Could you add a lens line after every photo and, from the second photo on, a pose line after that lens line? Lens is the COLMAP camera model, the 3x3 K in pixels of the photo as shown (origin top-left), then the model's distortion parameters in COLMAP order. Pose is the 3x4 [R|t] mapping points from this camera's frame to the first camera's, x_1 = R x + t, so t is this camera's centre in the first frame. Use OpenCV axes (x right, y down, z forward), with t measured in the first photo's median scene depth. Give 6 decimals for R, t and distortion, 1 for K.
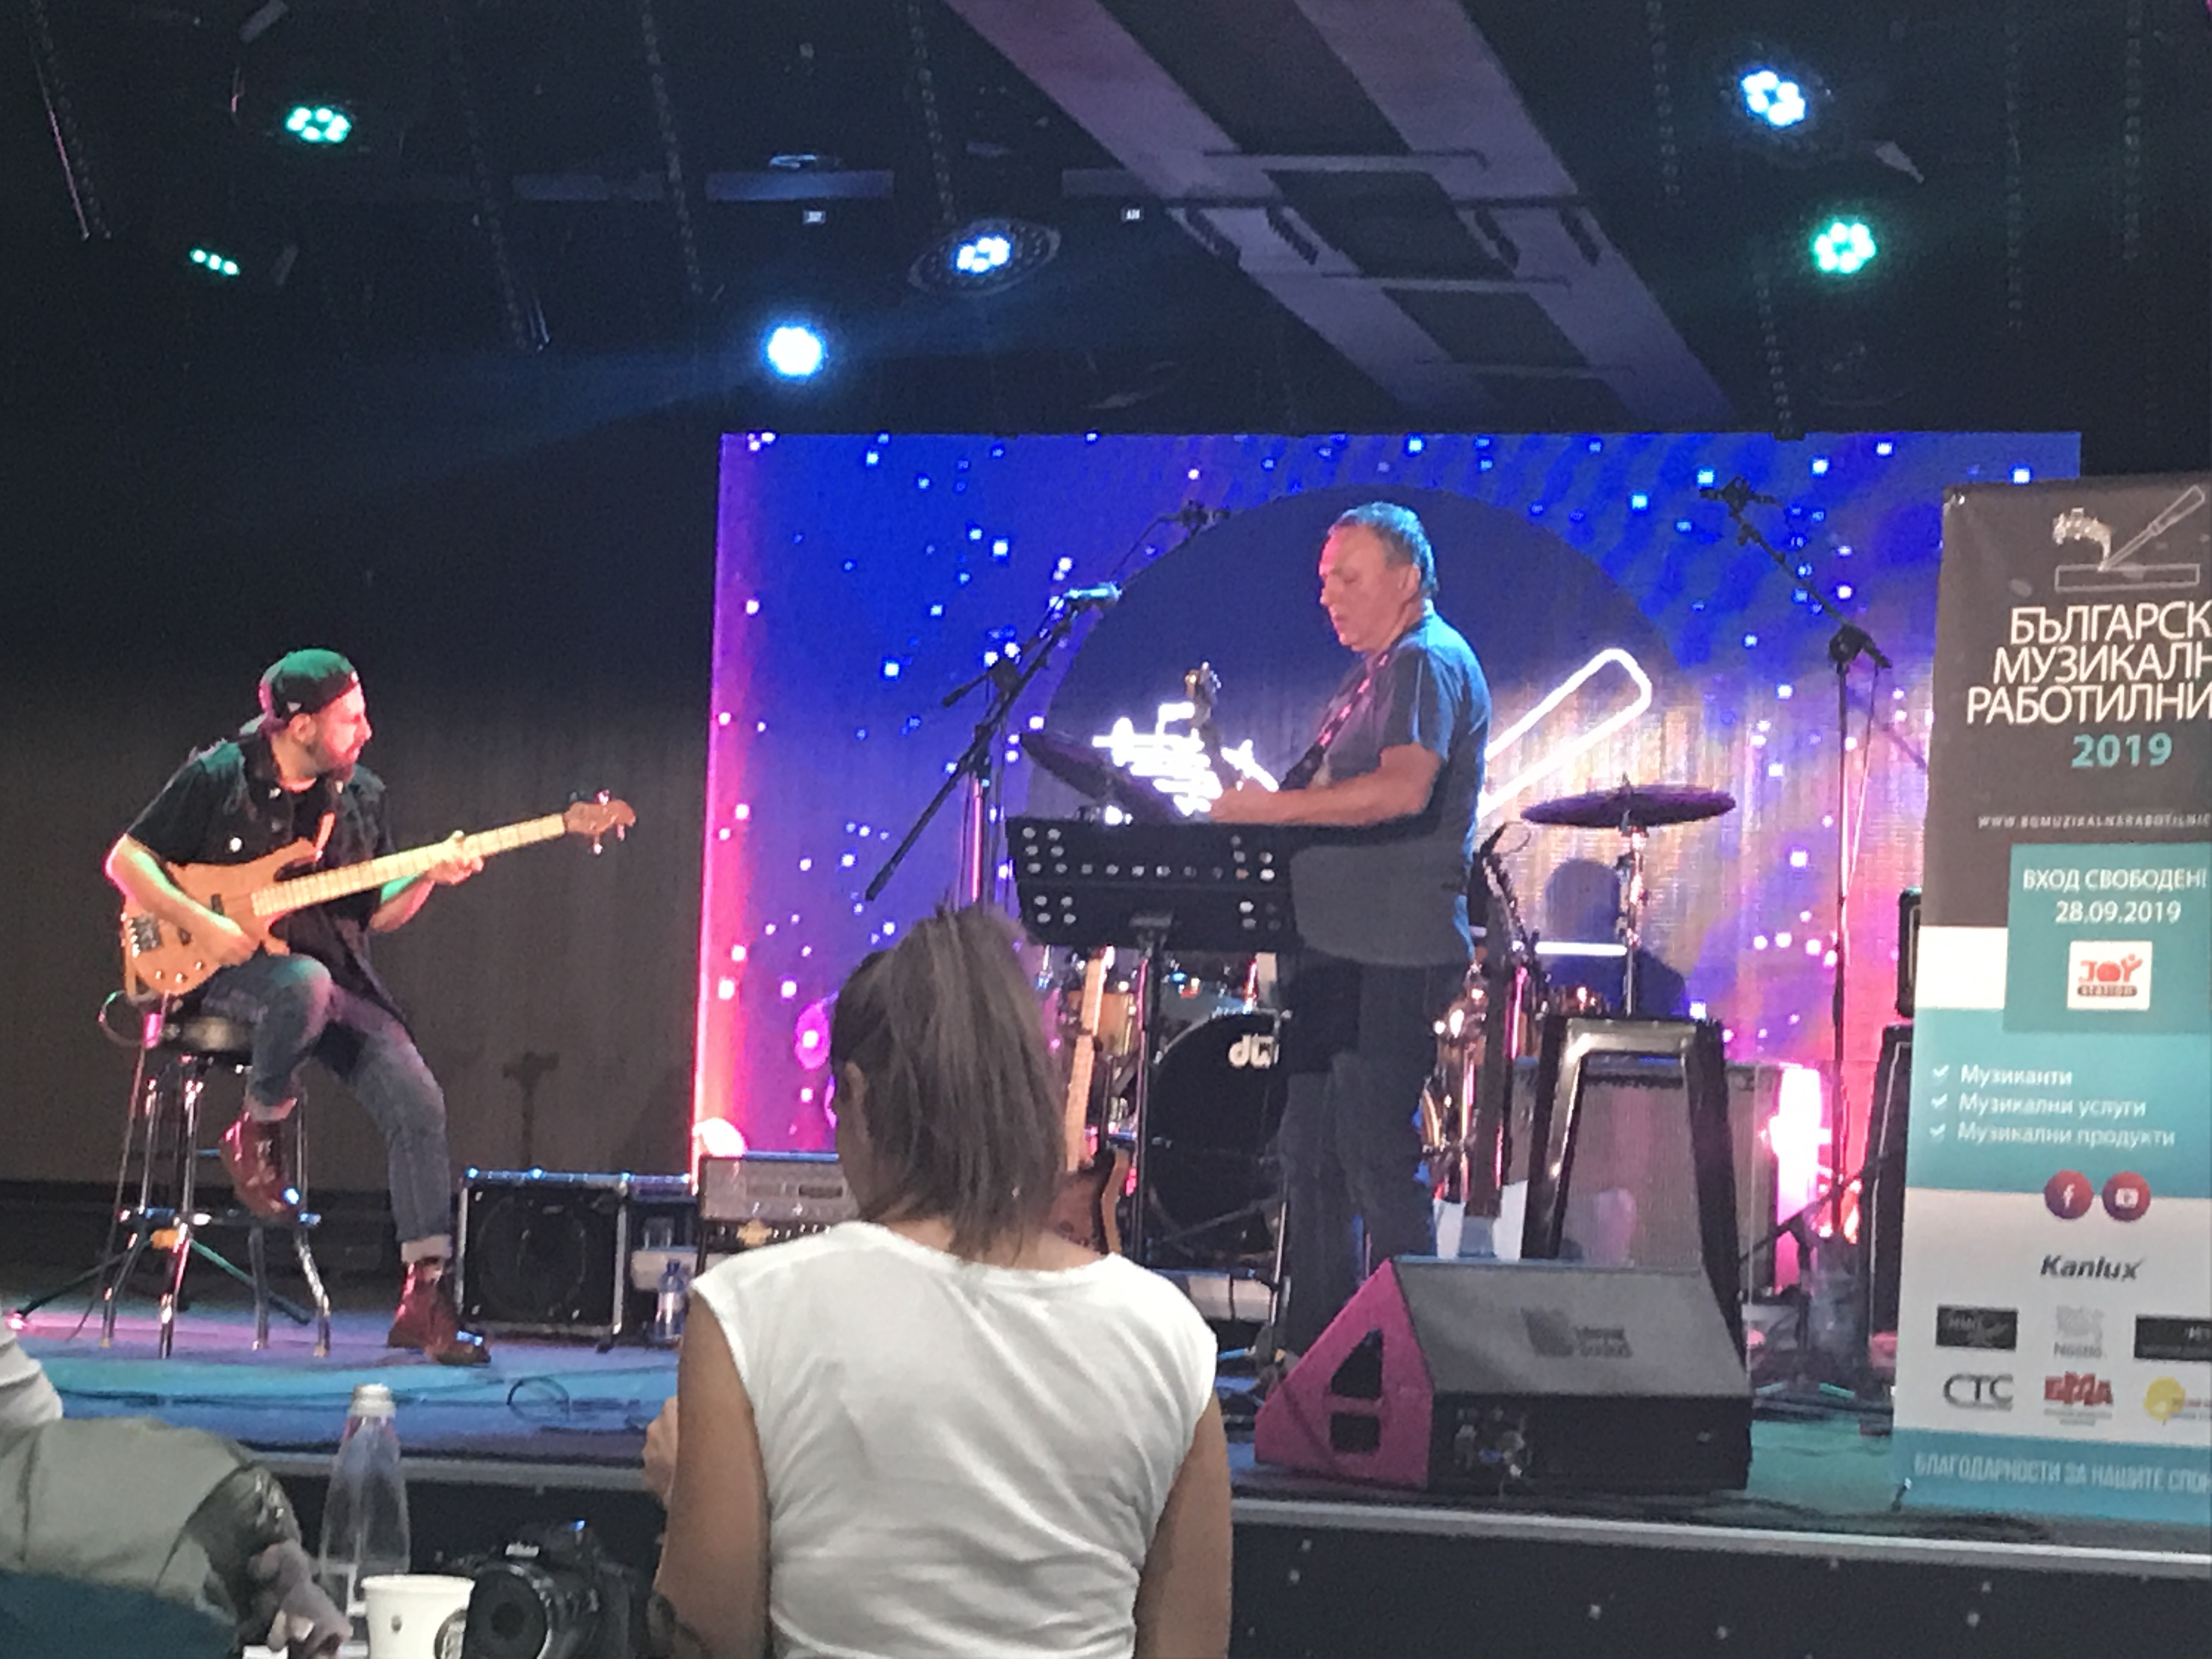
lens RADIAL K [[4872.0, 0, 1102.2], [0, 4872.0, 843.5], [0, 0, 1]] dist [0.117269, -0.101691]
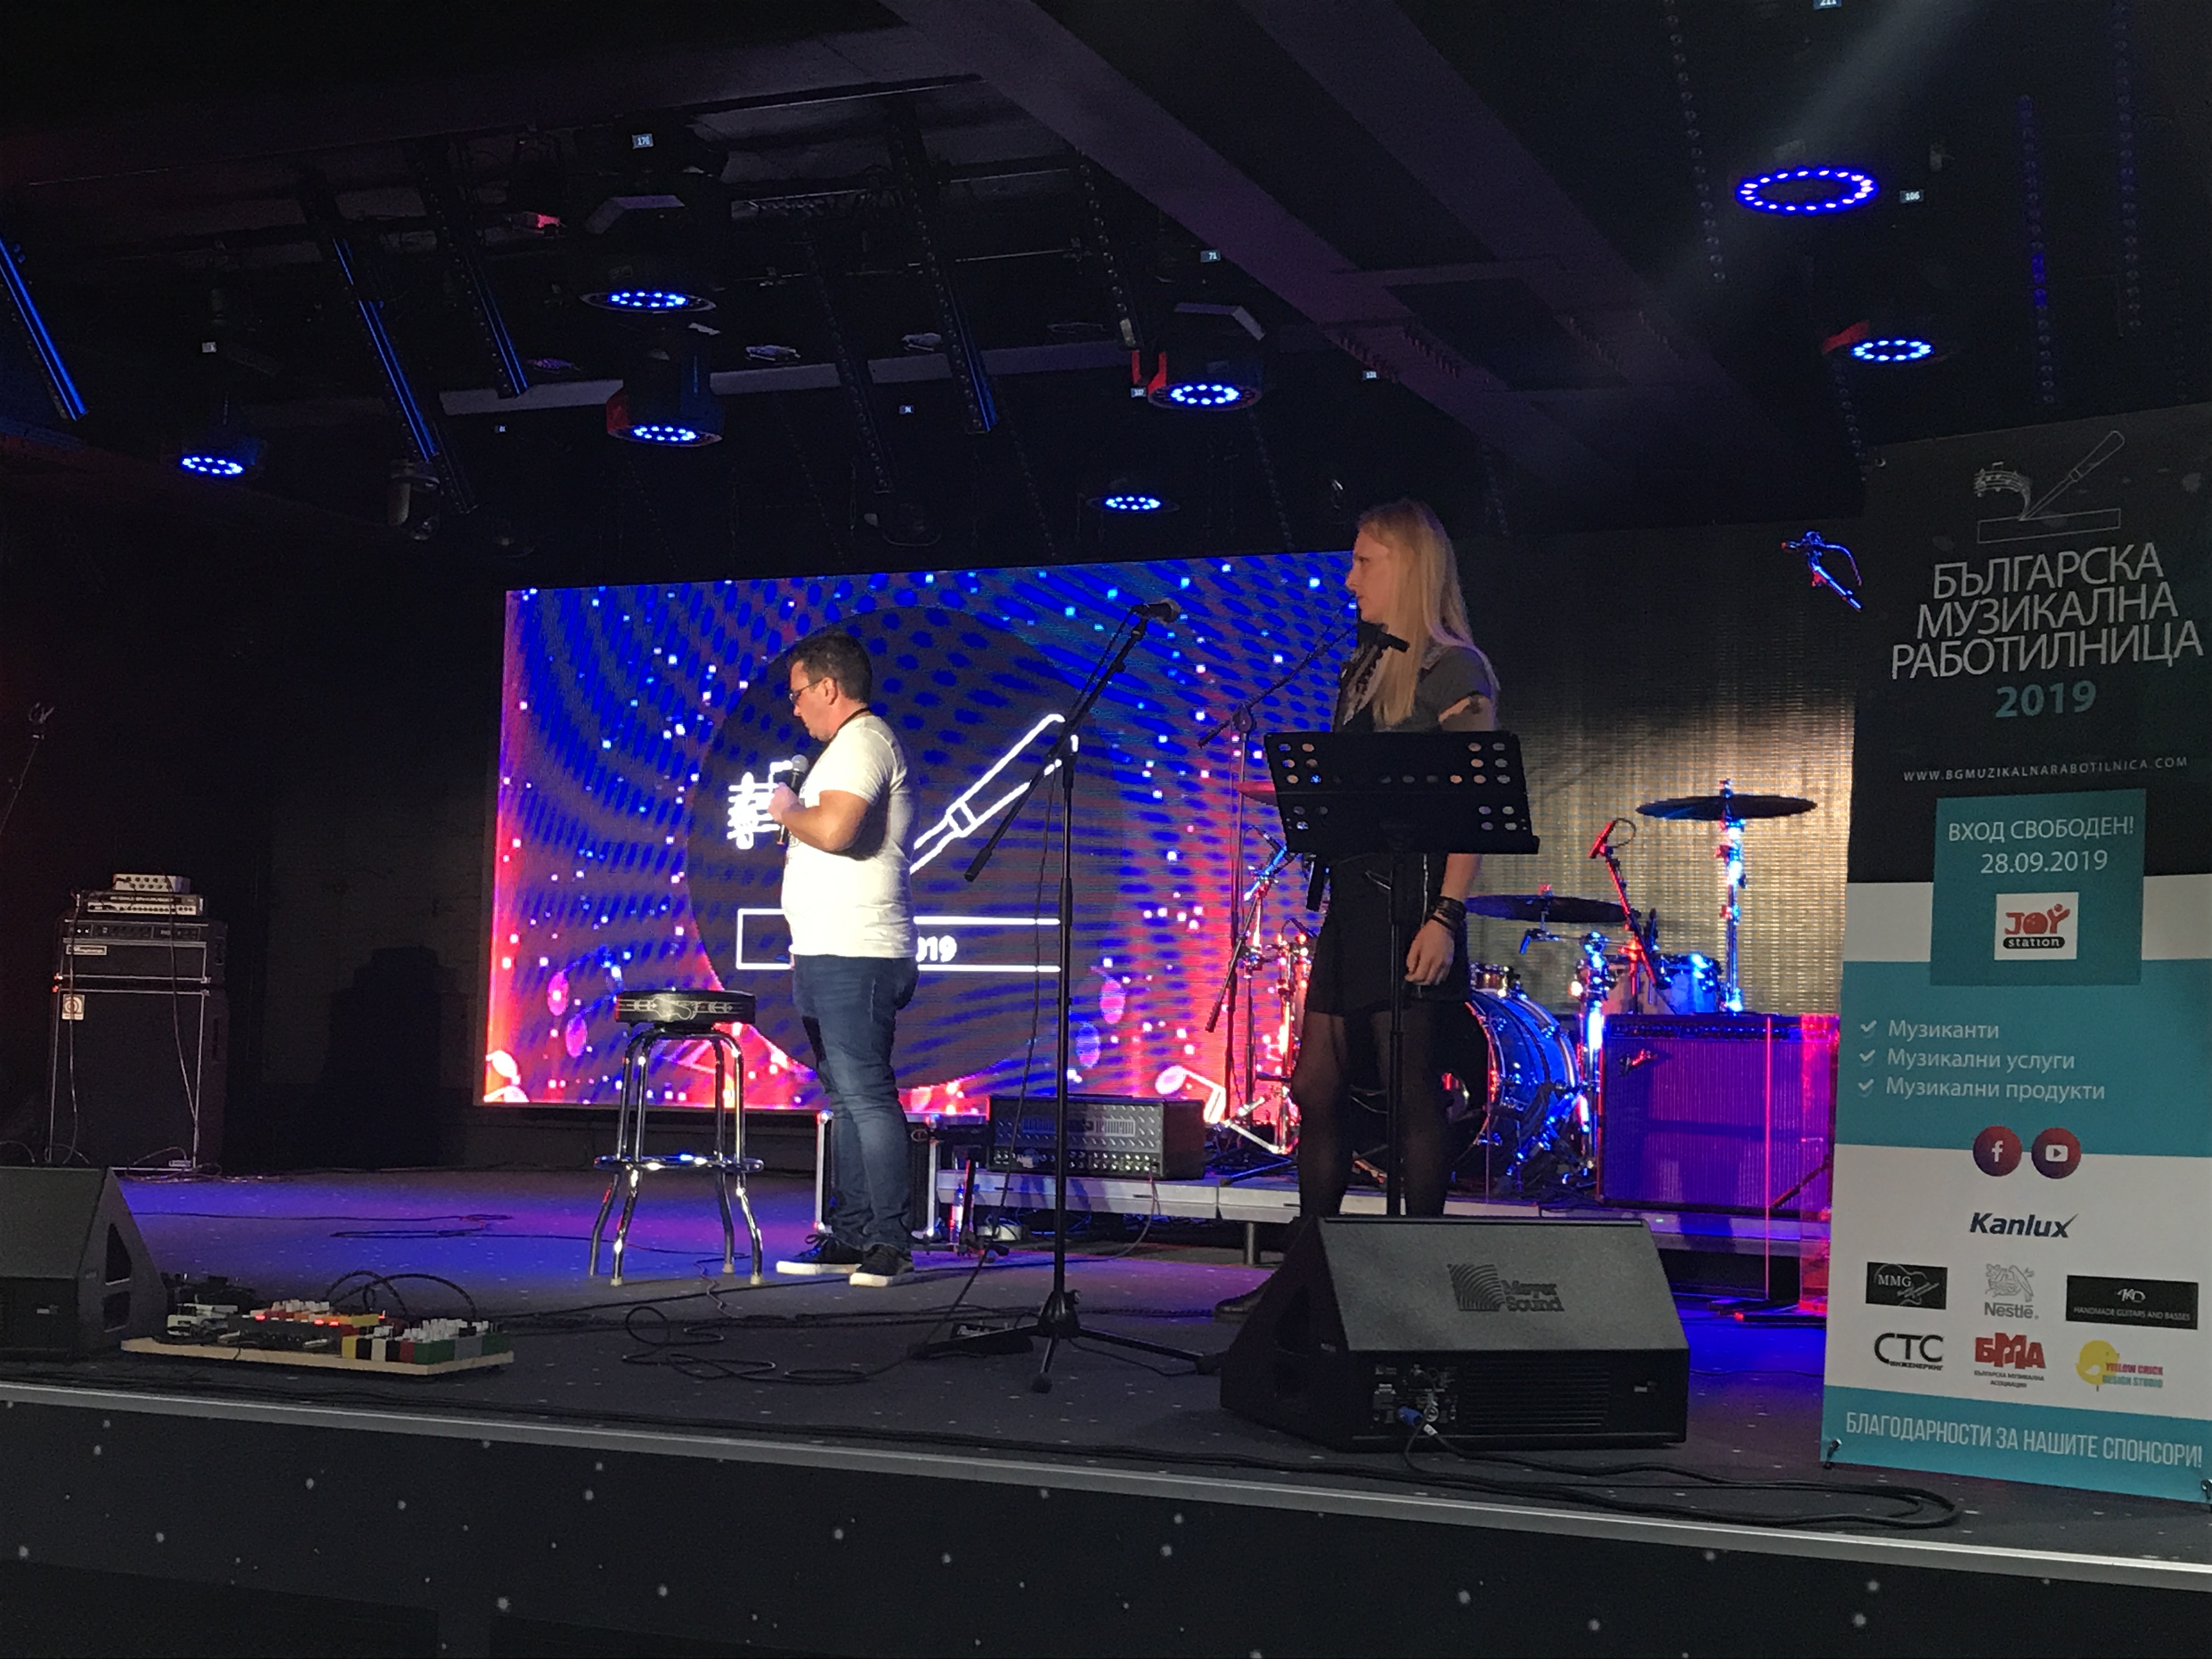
lens RADIAL K [[2926.7, 0, 1097.5], [0, 2926.7, 833.5], [0, 0, 1]] dist [0.129919, -0.508843]
pose [[0.984869, -0.024753, -0.171521, 0.120481], [0.021846, 0.999584, -0.018815, 0.015094], [0.171916, 0.014783, 0.985001, 0.377865]]
